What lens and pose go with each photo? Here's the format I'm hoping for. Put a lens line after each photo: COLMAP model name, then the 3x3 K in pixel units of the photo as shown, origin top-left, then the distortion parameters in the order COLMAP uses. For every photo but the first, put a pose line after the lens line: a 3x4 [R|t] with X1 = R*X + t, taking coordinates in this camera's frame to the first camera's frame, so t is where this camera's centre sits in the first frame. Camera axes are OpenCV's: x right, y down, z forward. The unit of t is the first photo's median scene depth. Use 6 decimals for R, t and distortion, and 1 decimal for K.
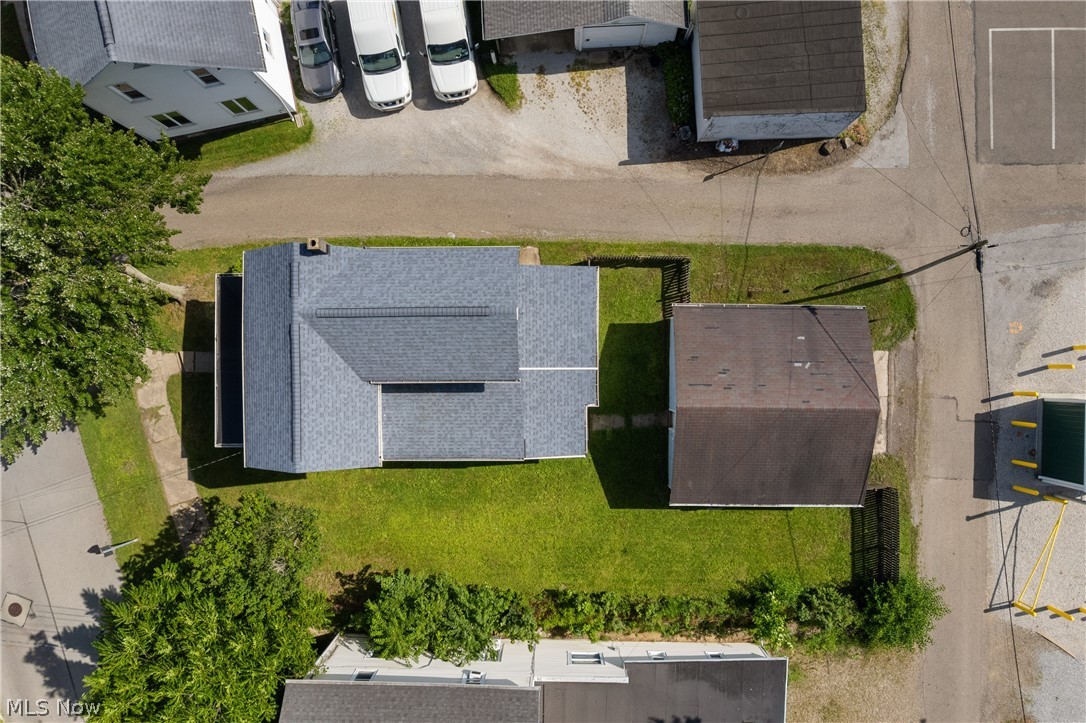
lens RADIAL K [[698.6, 0, 541.1], [0, 698.6, 370.4], [0, 0, 1]] dist [-0.035875, 0.000751]
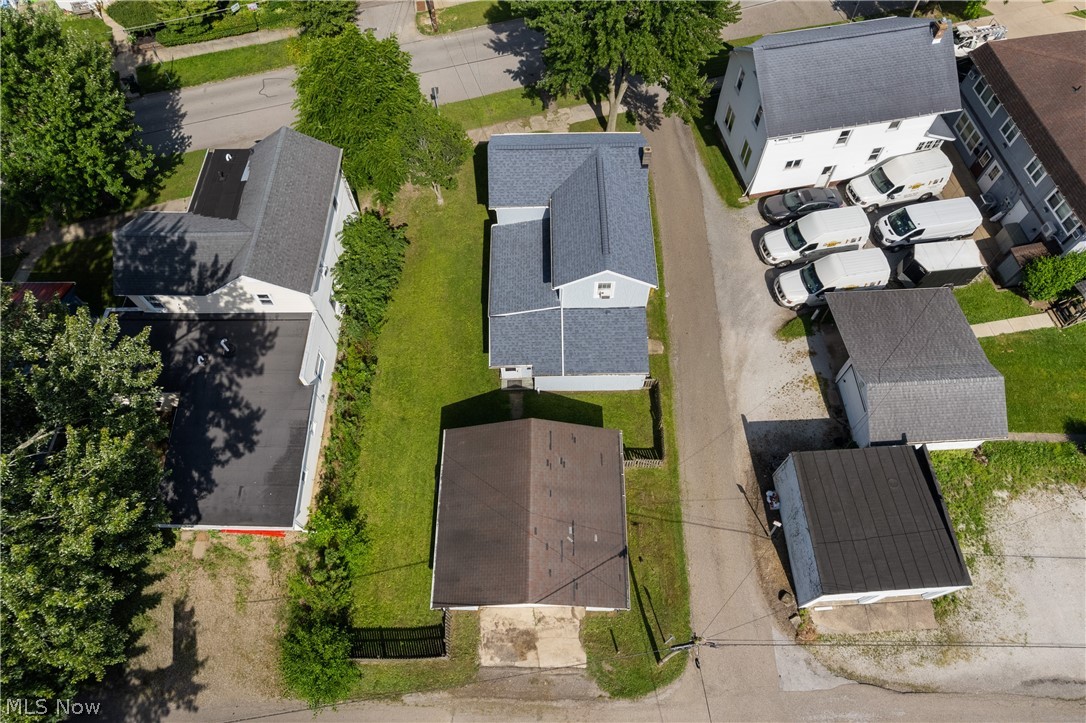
lens RADIAL K [[698.6, 0, 547.6], [0, 698.6, 358.6], [0, 0, 1]] dist [-0.035875, 0.000751]
pose [[0.006181, 0.882482, -0.470306, 0.575872], [-0.999919, 0.010705, 0.006944, 0.014592], [0.011162, 0.470225, 0.882476, -0.054529]]
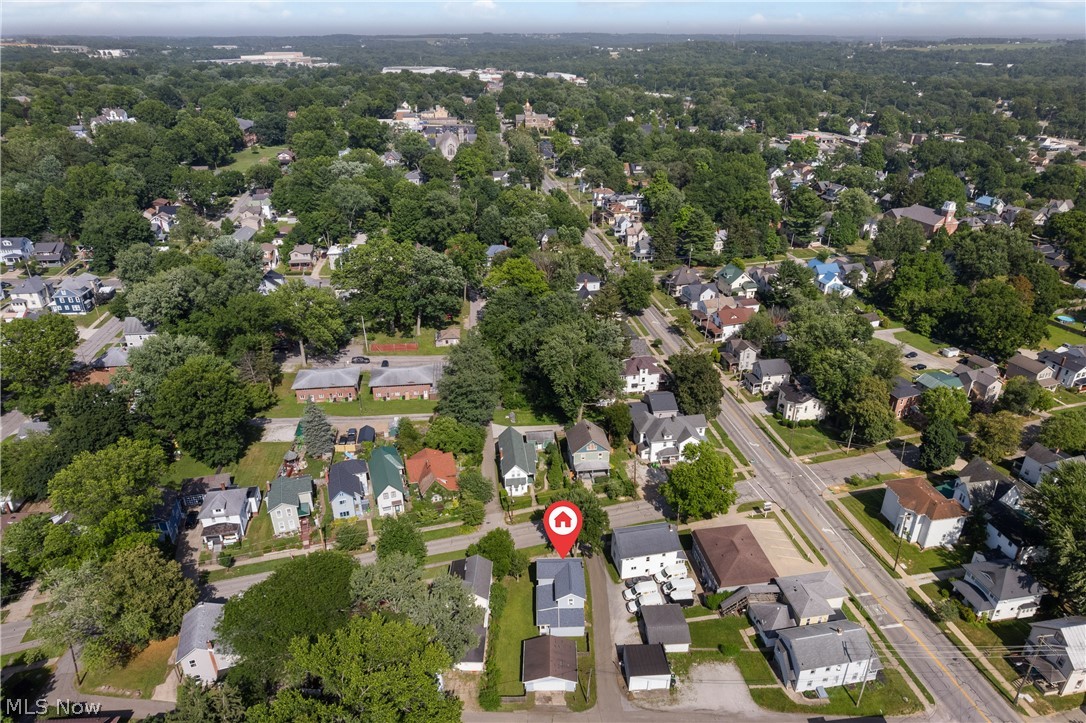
lens RADIAL K [[698.6, 0, 545.8], [0, 698.6, 358.6], [0, 0, 1]] dist [-0.035875, 0.000751]
pose [[0.005273, 0.436973, -0.899459, 2.768946], [-0.999973, 0.006966, -0.002478, 0.066833], [0.005183, 0.899448, 0.436998, -1.954053]]
